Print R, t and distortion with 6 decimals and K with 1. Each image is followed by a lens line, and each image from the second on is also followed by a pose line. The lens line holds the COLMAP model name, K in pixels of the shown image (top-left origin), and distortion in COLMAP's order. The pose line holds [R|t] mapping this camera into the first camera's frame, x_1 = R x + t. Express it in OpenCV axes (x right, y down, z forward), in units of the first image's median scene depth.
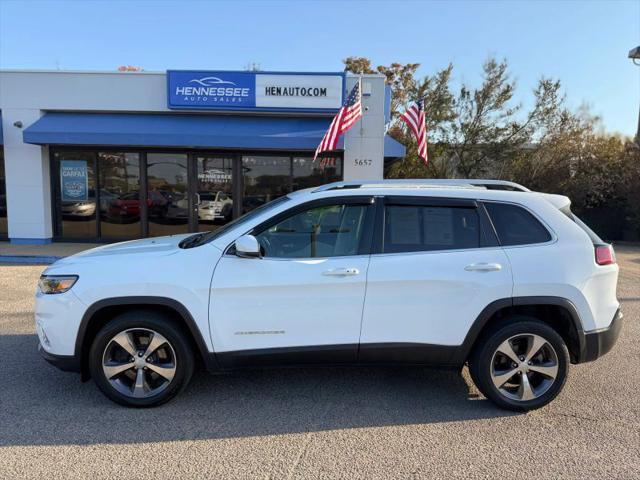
lens RADIAL K [[438.6, 0, 330.1], [0, 438.6, 238.9], [0, 0, 1]] dist [0.056110, -0.064967]
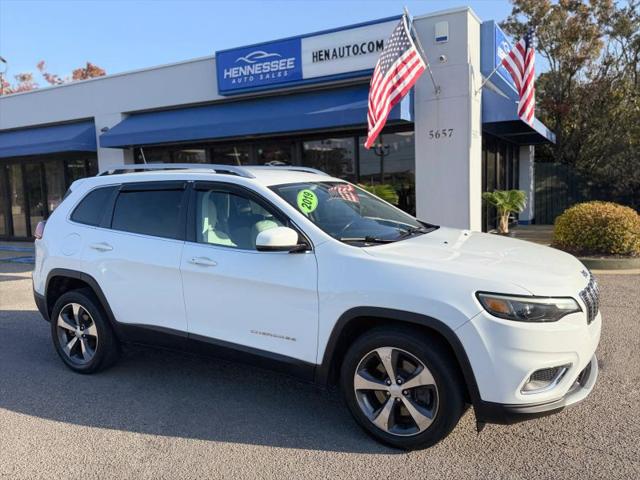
lens RADIAL K [[500.3, 0, 322.0], [0, 500.3, 236.8], [0, 0, 1]] dist [0.090837, -0.158482]
pose [[0.892603, -0.004411, -0.450823, 0.281905], [0.004569, 0.999989, -0.000737, -0.008400], [0.450821, -0.001402, 0.892613, 0.189648]]
